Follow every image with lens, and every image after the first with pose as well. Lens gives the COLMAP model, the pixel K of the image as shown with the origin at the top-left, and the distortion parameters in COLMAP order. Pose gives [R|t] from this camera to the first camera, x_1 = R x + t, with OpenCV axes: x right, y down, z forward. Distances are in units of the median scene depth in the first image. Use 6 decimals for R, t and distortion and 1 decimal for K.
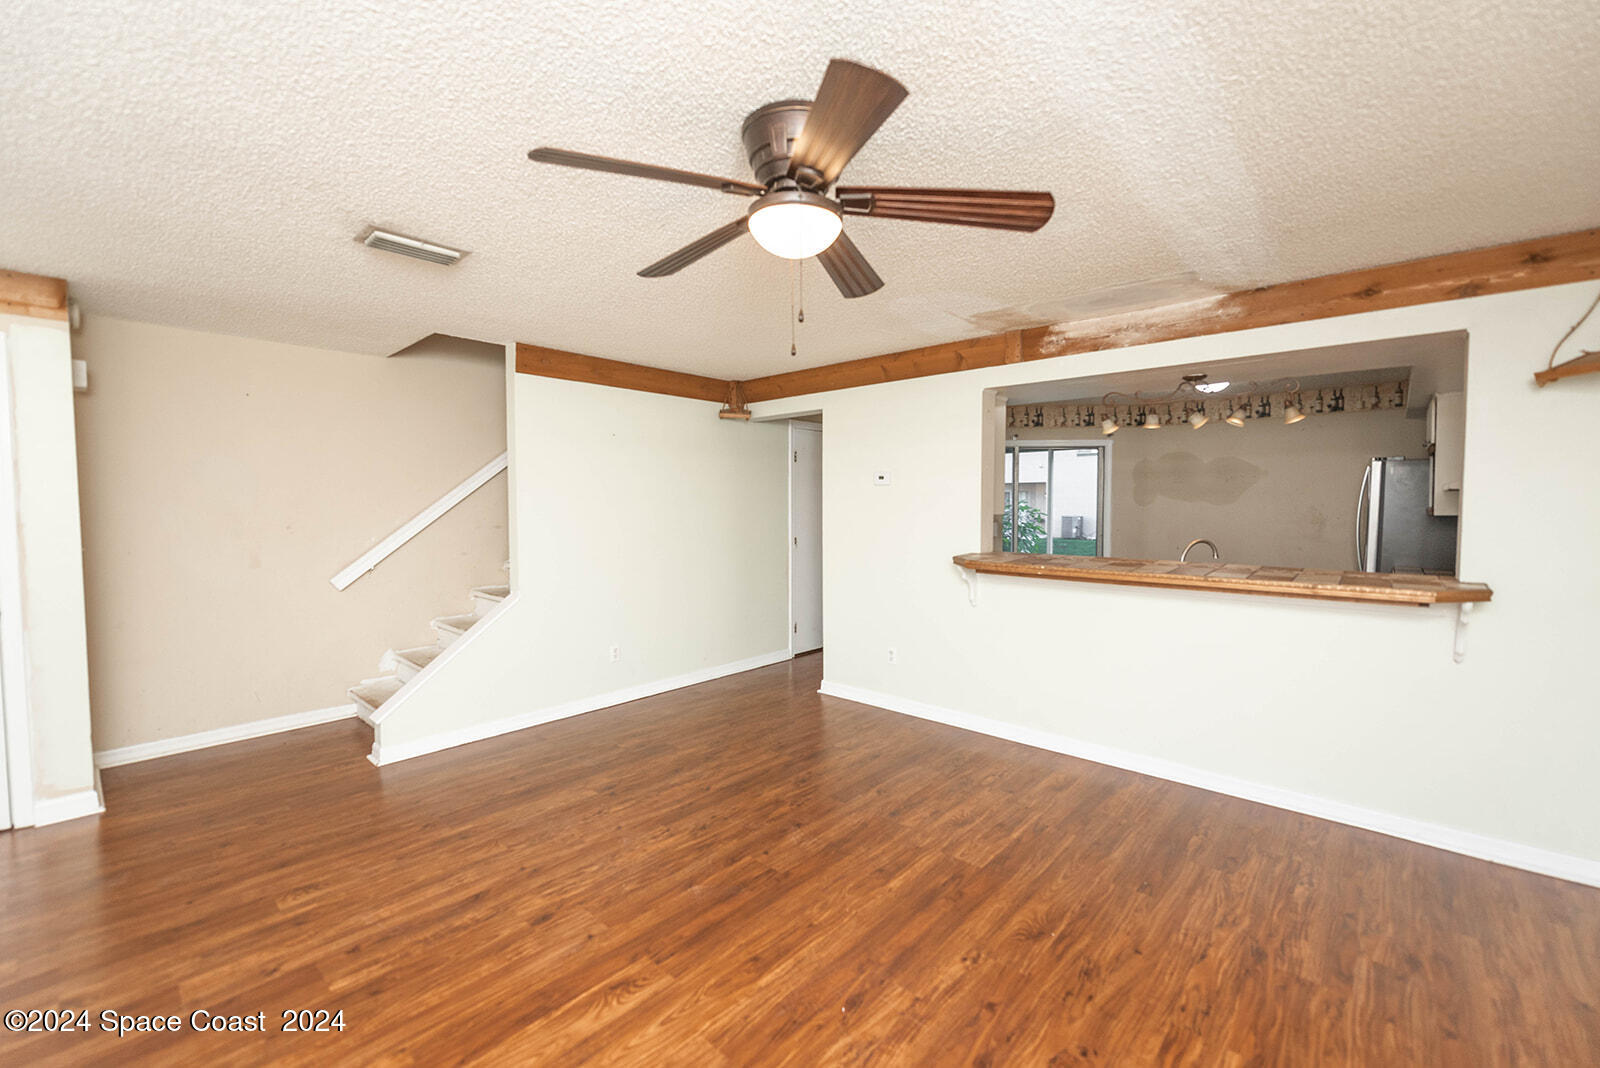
lens RADIAL K [[637.0, 0, 795.7], [0, 637.0, 530.3], [0, 0, 1]] dist [-0.002934, -0.002305]
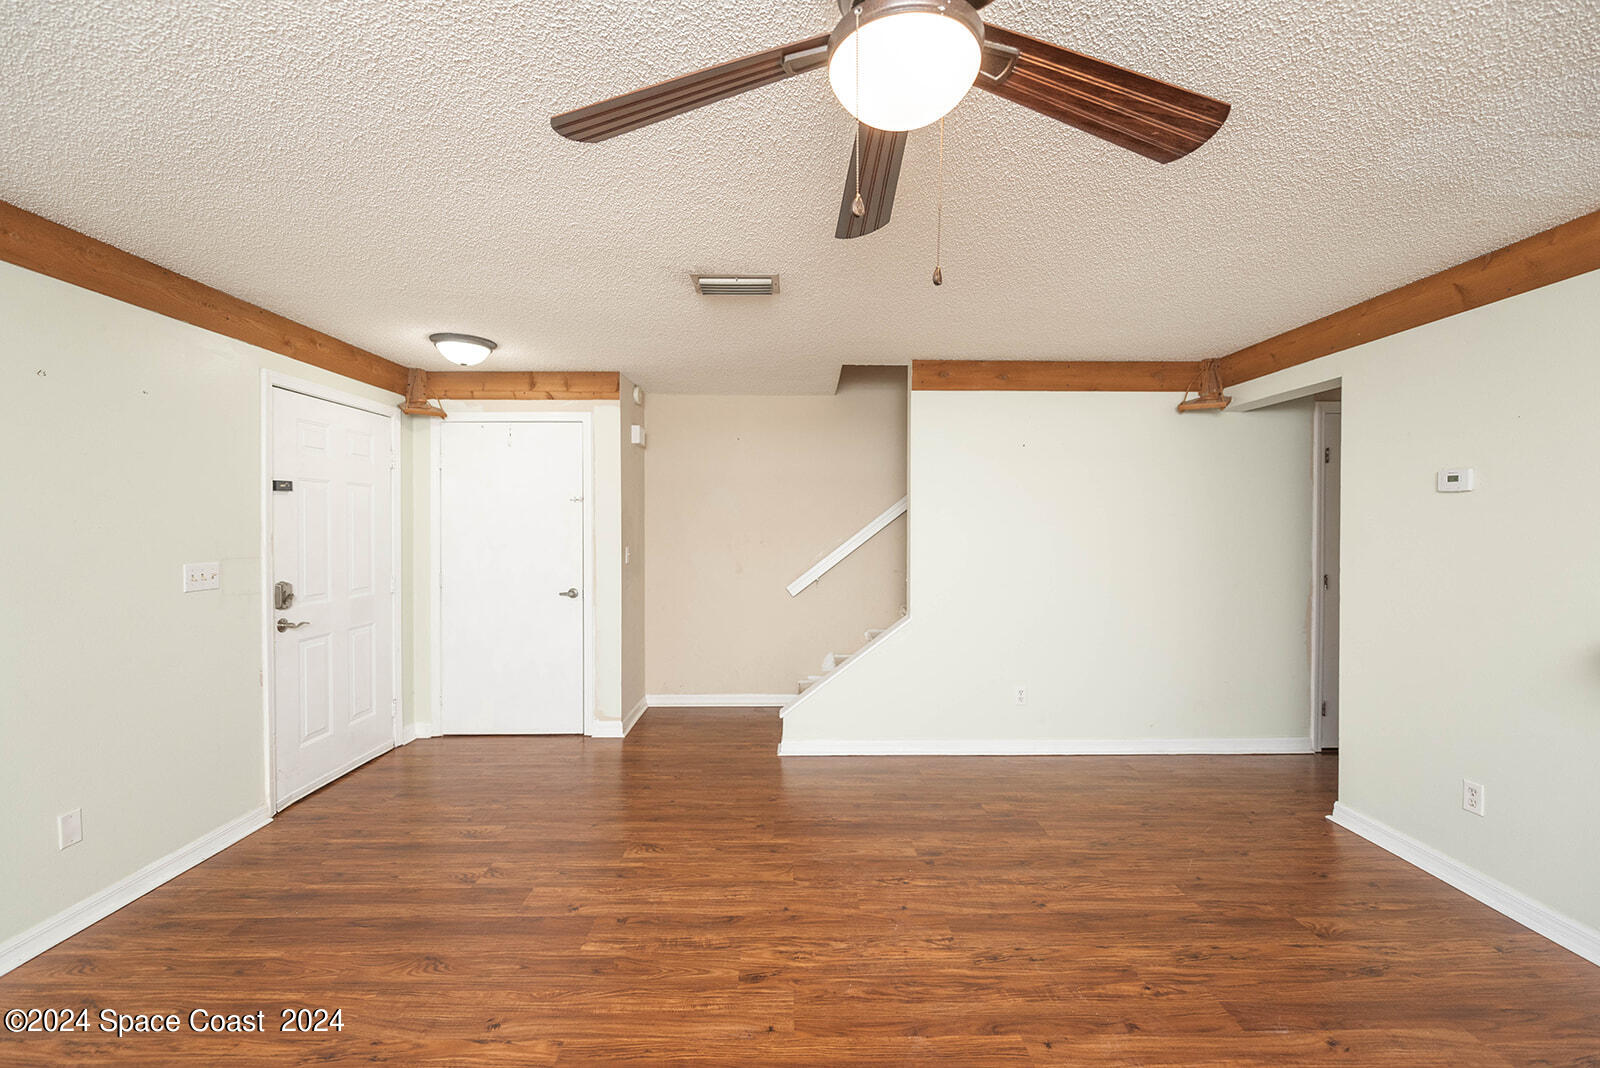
lens RADIAL K [[637.0, 0, 759.8], [0, 637.0, 527.8], [0, 0, 1]] dist [-0.002934, -0.002305]
pose [[0.689889, 0.005852, -0.723892, 0.191358], [-0.033134, 0.999175, -0.023501, -0.006383], [0.723157, 0.040198, 0.689513, 0.261790]]
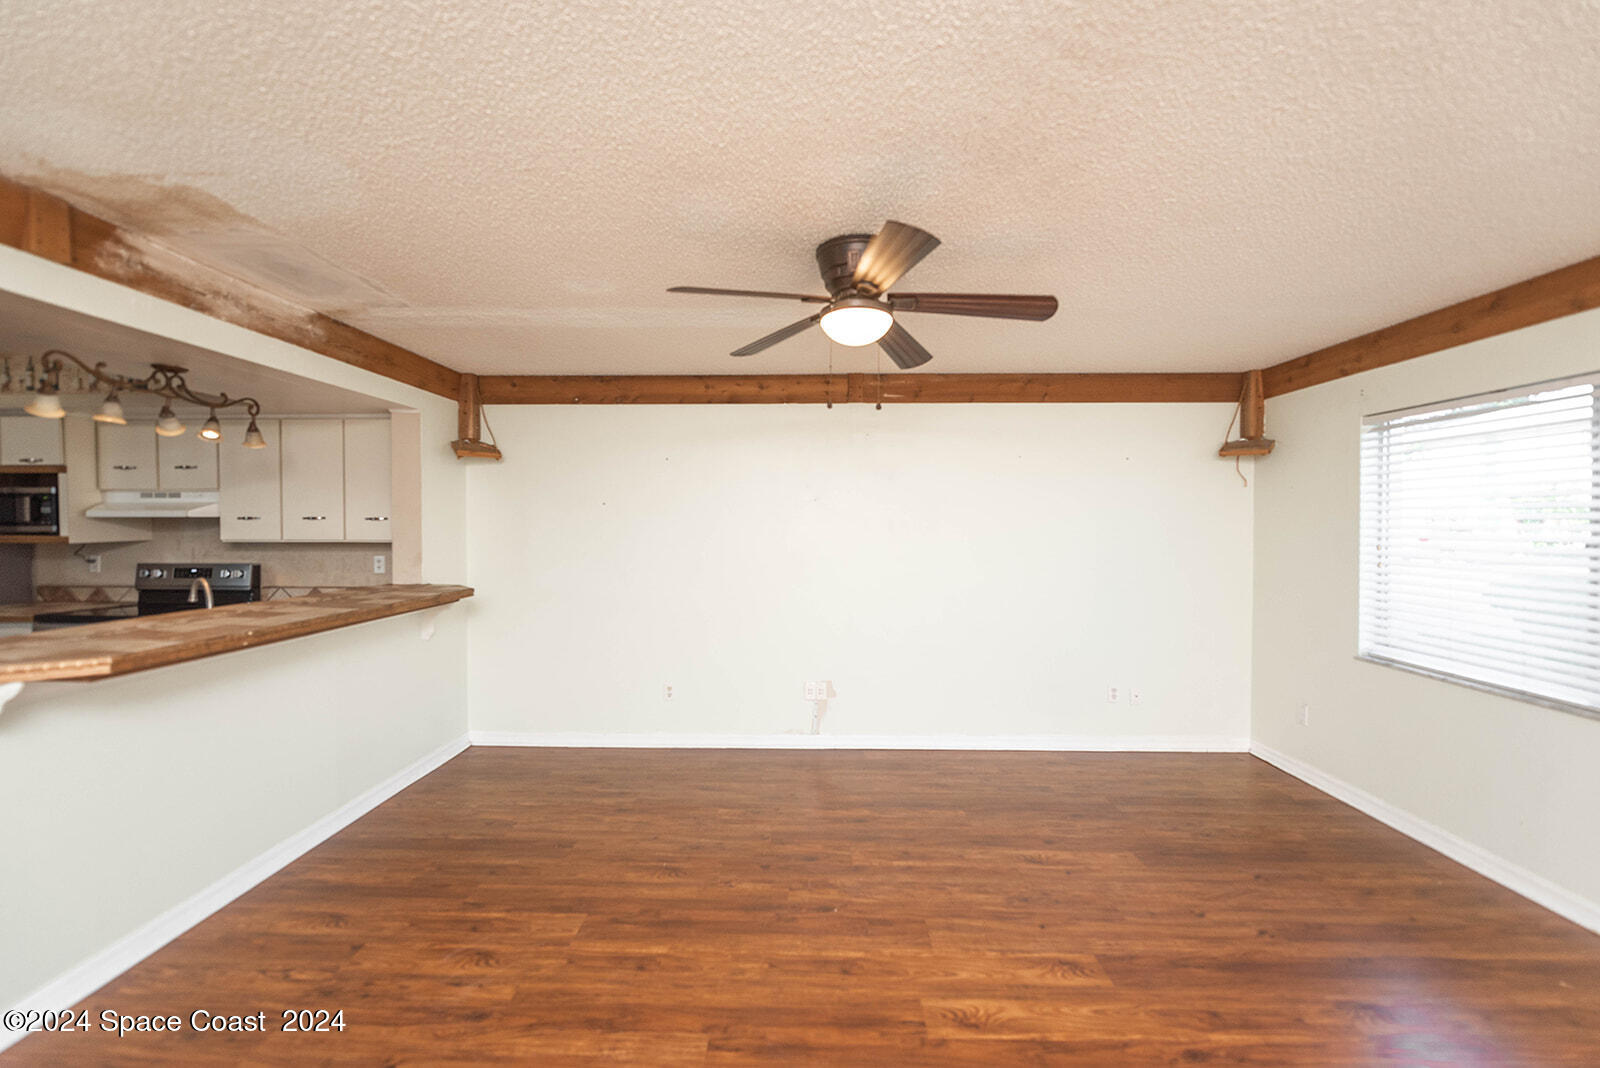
lens RADIAL K [[637.0, 0, 793.2], [0, 637.0, 532.6], [0, 0, 1]] dist [-0.002934, -0.002305]
pose [[-0.636915, -0.011531, 0.770848, -0.526344], [0.033827, 0.998507, 0.042886, -0.060899], [-0.770192, 0.053390, -0.635574, 1.106524]]
